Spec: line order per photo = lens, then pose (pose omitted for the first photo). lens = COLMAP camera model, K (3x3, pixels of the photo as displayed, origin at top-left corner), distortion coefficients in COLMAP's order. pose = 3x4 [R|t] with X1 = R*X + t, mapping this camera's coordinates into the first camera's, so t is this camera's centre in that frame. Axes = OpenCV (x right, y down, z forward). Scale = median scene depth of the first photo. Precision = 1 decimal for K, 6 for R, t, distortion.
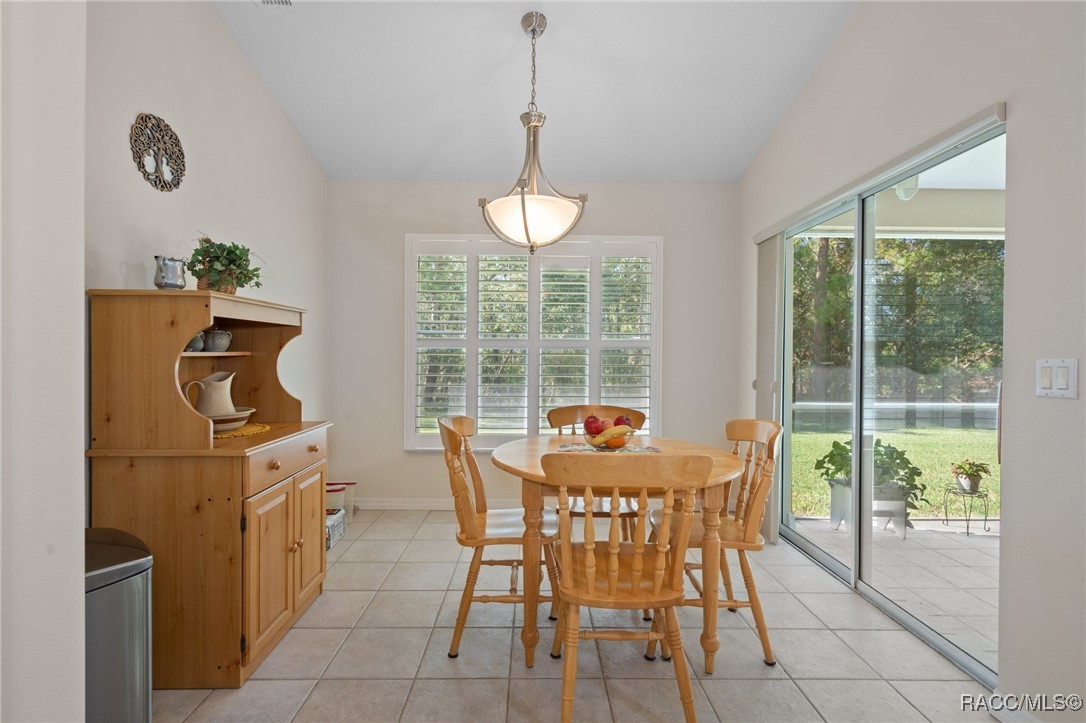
lens RADIAL K [[510.4, 0, 541.4], [0, 510.4, 357.2], [0, 0, 1]] dist [0.000190, 0.000401]
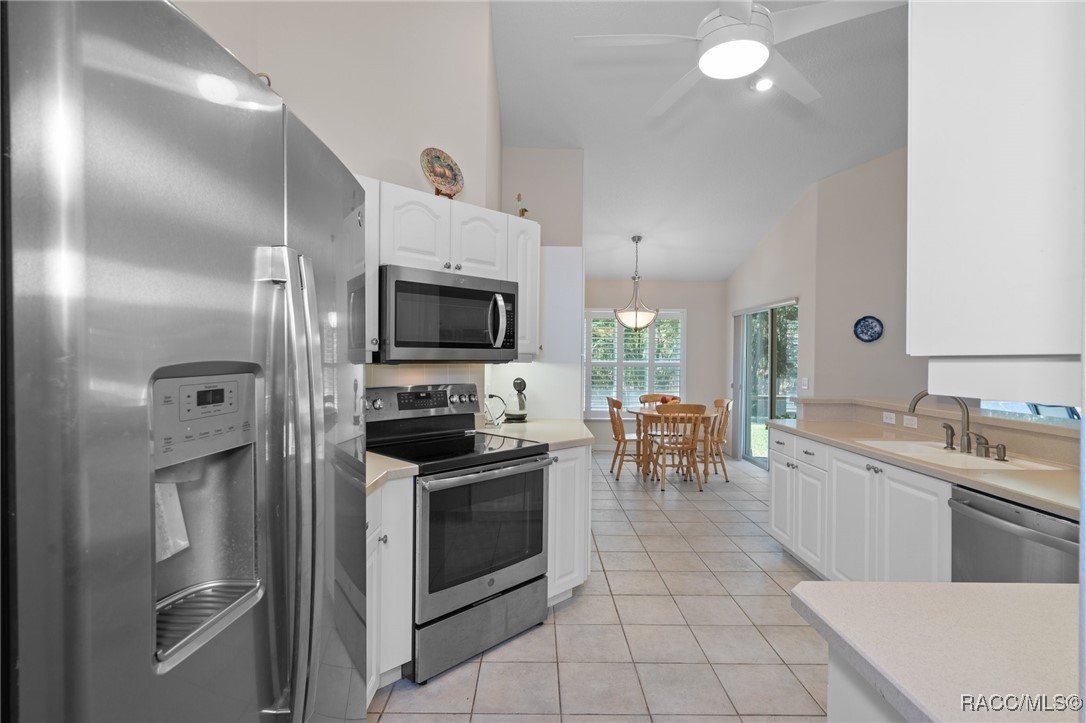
lens RADIAL K [[524.6, 0, 539.0], [0, 524.6, 345.7], [0, 0, 1]] dist [0.002358, 0.001245]
pose [[0.999862, 0.008000, -0.014560, -0.512783], [-0.008329, 0.999708, -0.022669, -0.084948], [0.014375, 0.022787, 0.999637, -1.762407]]
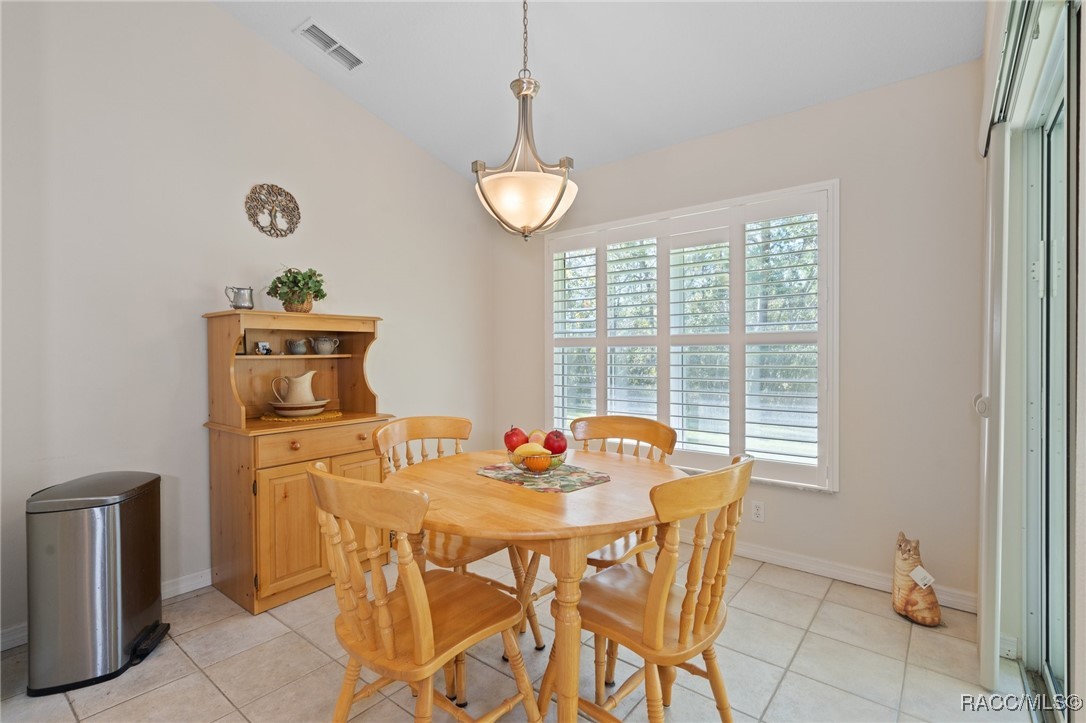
lens RADIAL K [[510.4, 0, 541.4], [0, 510.4, 357.2], [0, 0, 1]] dist [0.000190, 0.000401]
pose [[0.768620, -0.006490, -0.639672, 0.645966], [0.007066, 0.999974, -0.001656, 0.002046], [0.639666, -0.003247, 0.768646, 0.384775]]
